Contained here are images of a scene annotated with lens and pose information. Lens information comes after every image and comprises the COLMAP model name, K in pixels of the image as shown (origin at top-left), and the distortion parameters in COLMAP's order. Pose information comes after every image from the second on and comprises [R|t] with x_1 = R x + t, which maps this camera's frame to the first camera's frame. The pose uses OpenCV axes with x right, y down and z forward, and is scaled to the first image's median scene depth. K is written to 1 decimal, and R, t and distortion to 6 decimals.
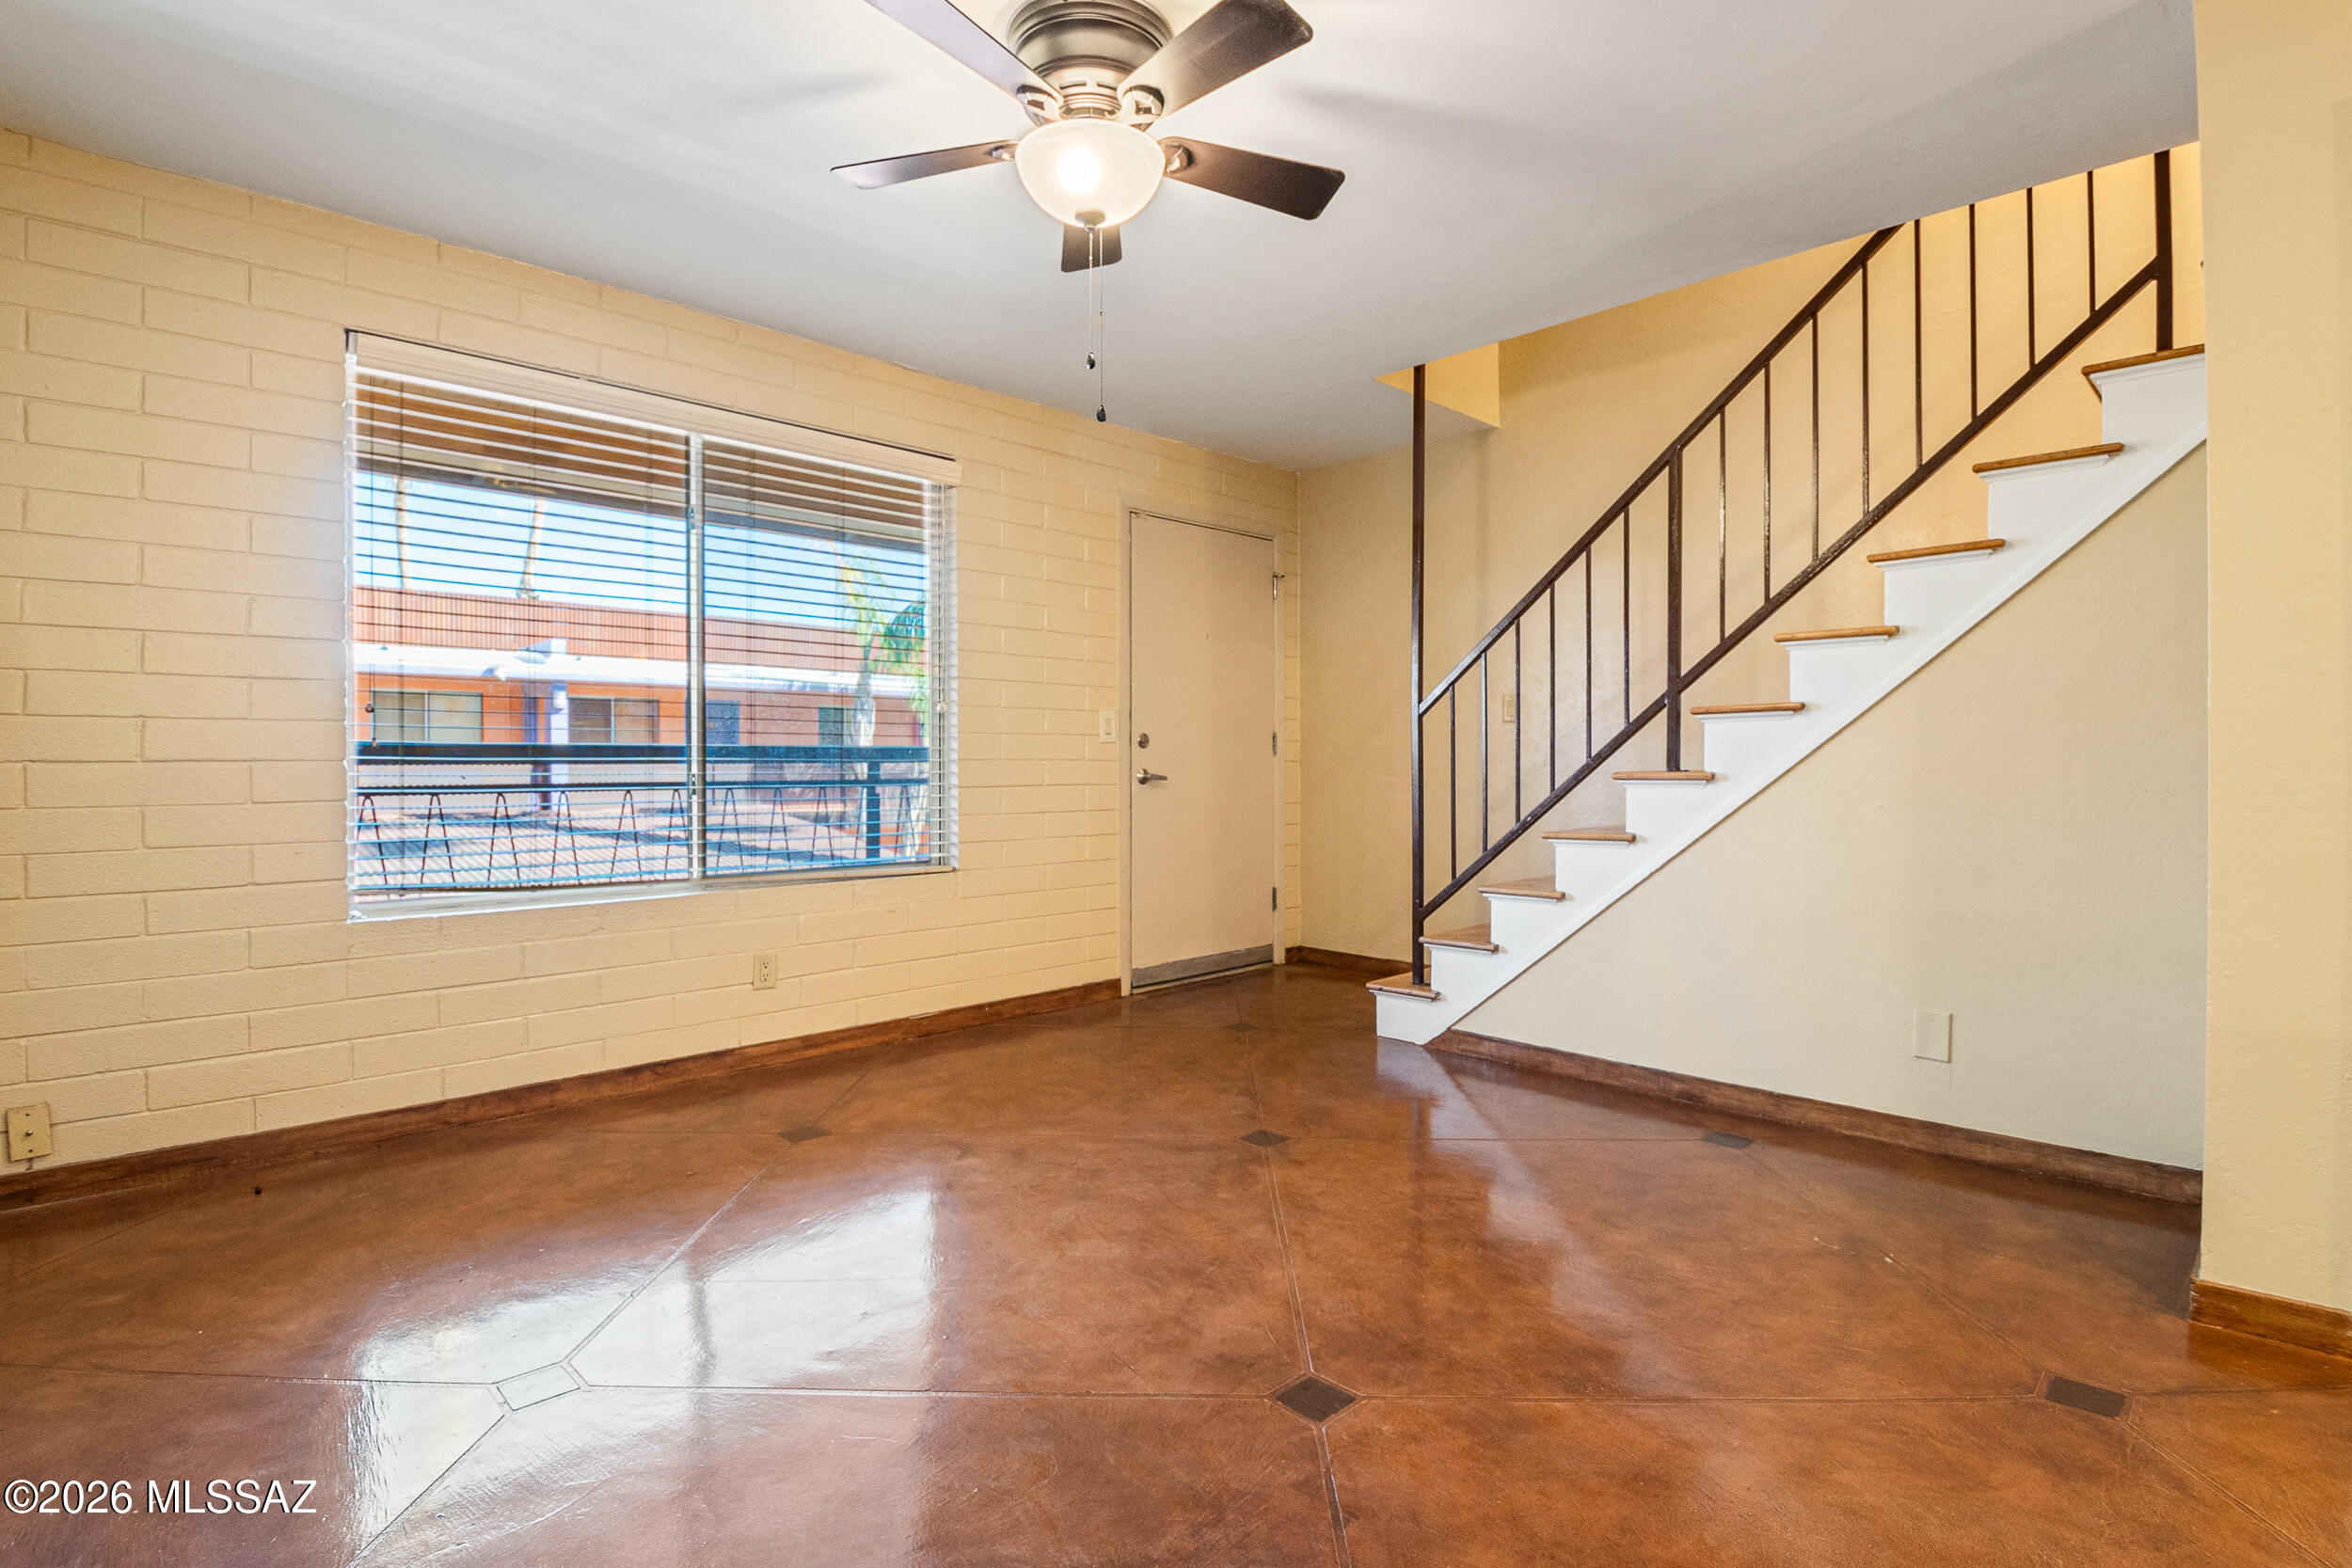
lens RADIAL K [[1123.4, 0, 1172.7], [0, 1123.4, 764.8], [0, 0, 1]] dist [-0.002003, -0.000996]
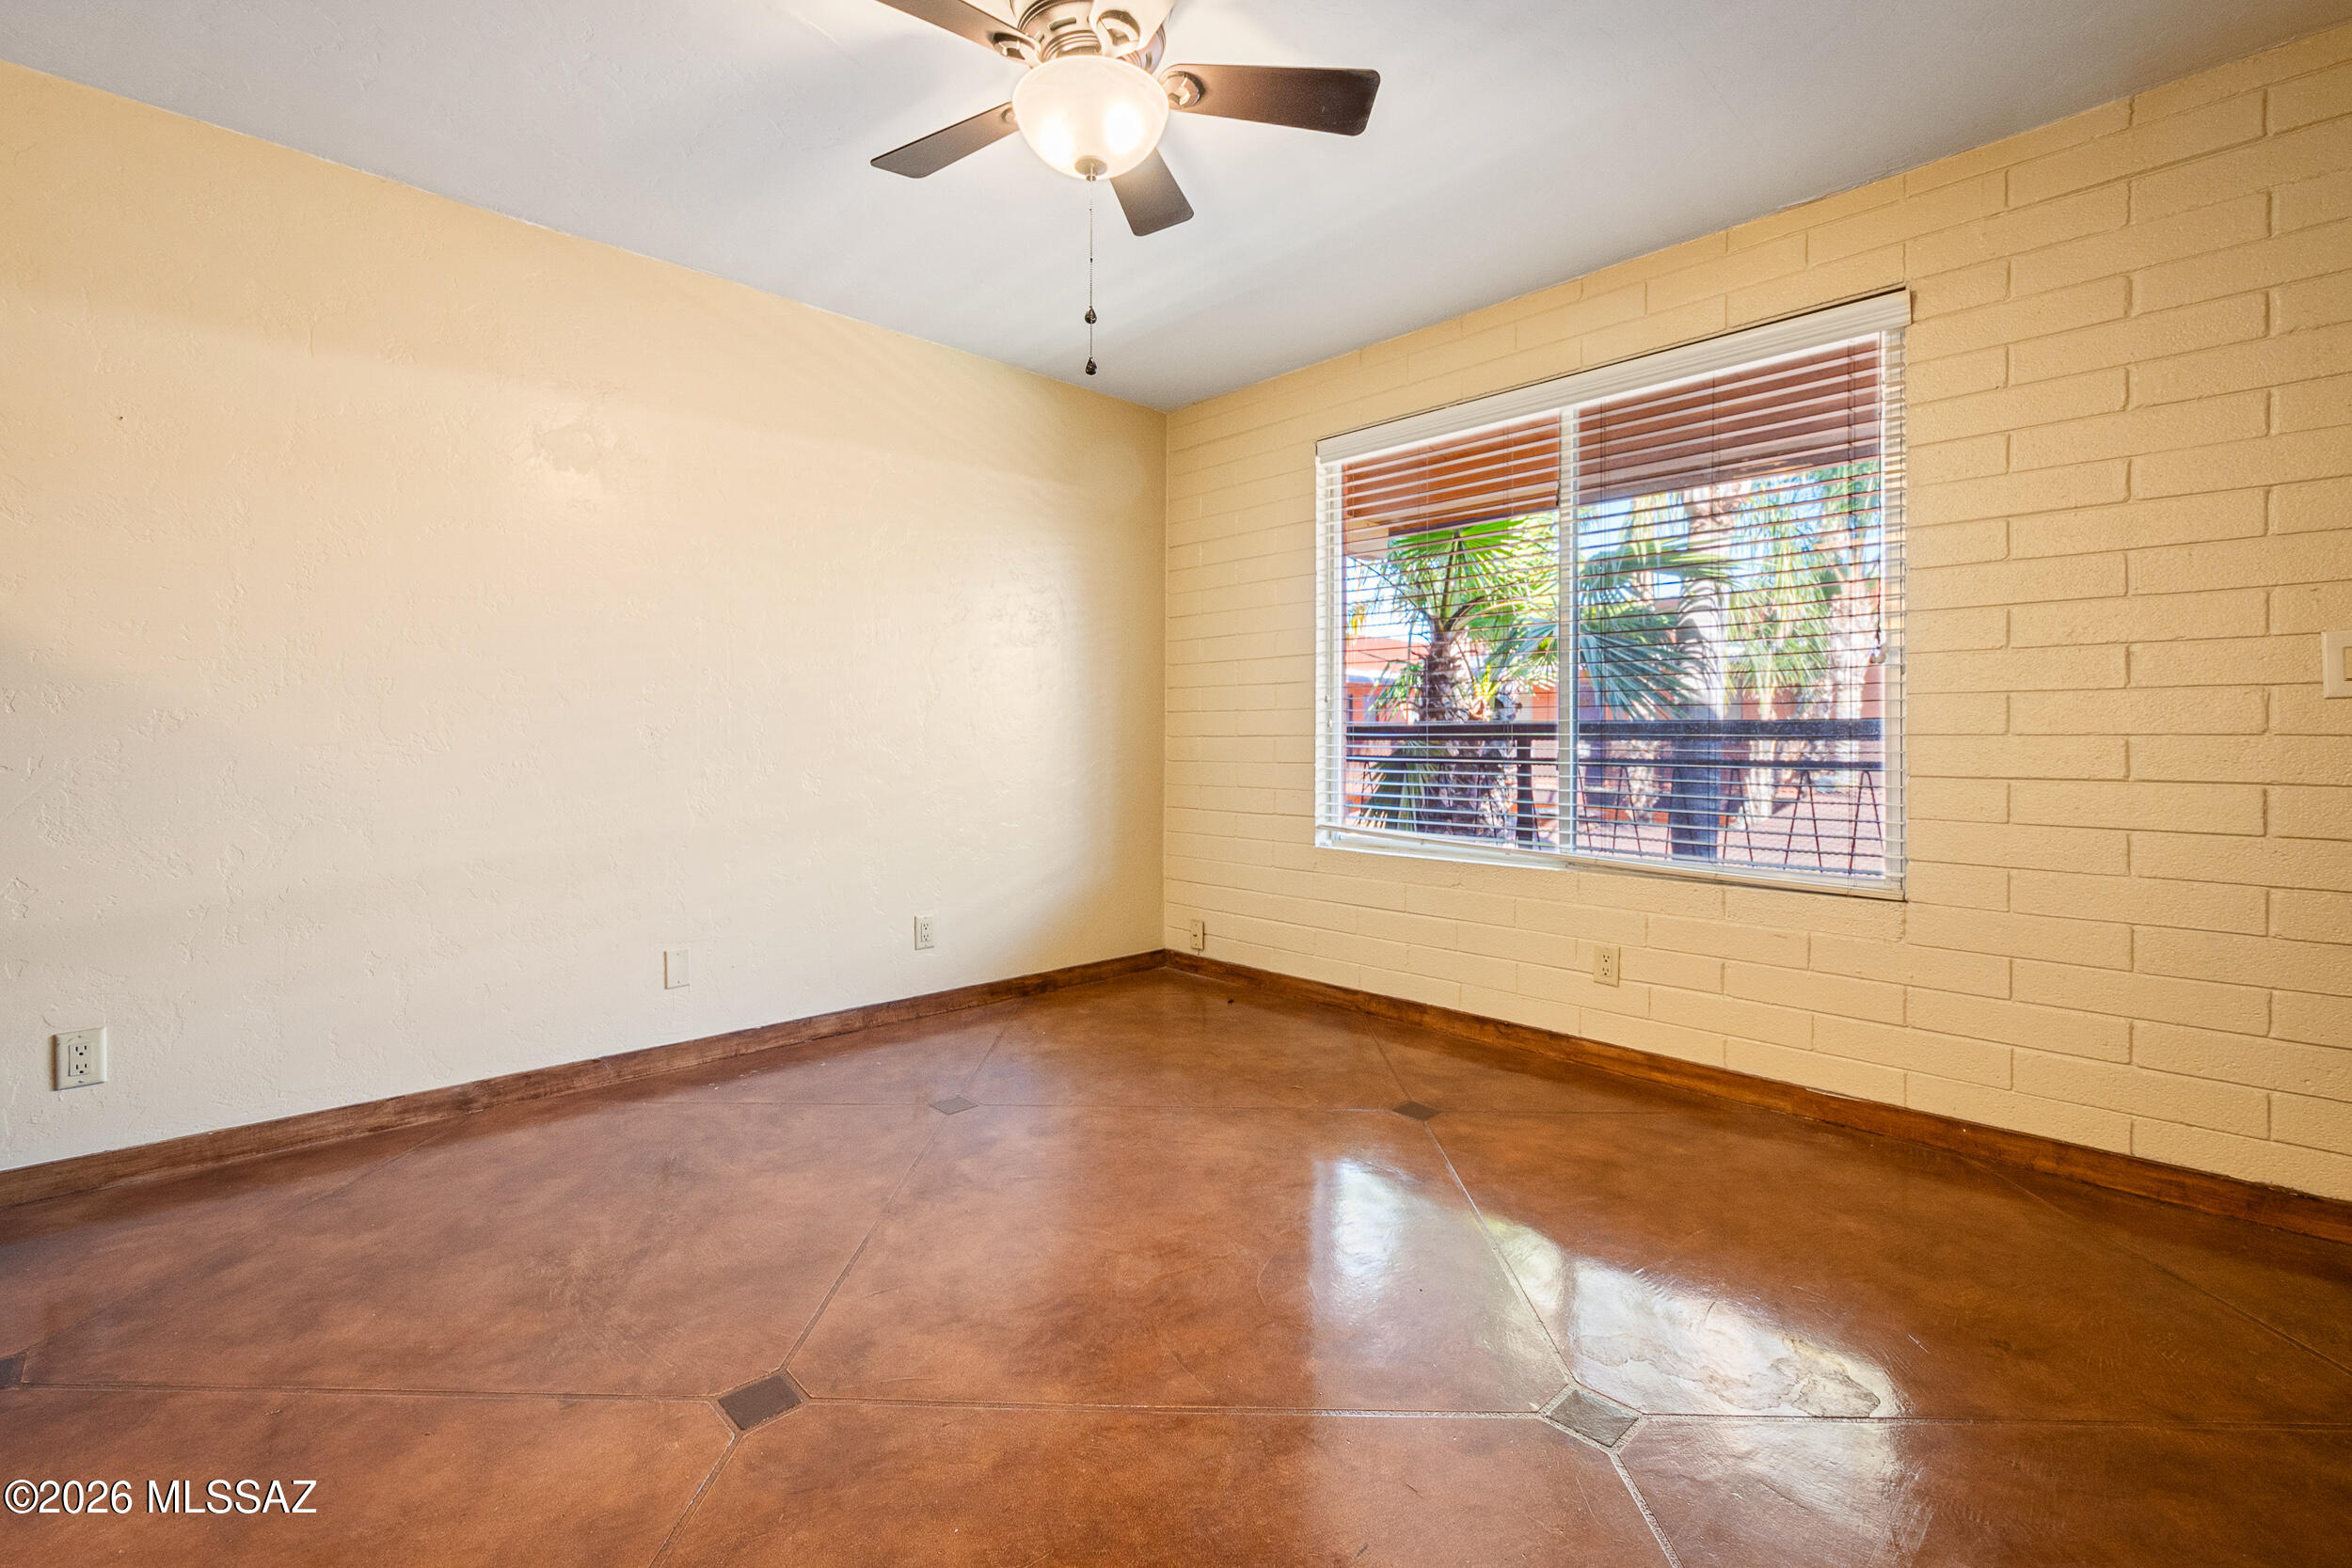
lens RADIAL K [[1025.4, 0, 1173.9], [0, 1025.4, 732.2], [0, 0, 1]] dist [0.004992, 0.000114]
pose [[0.000680, -0.007790, -0.999969, 0.538966], [-0.006266, 0.999950, -0.007794, 0.001758], [0.999980, 0.006272, 0.000631, 0.724472]]
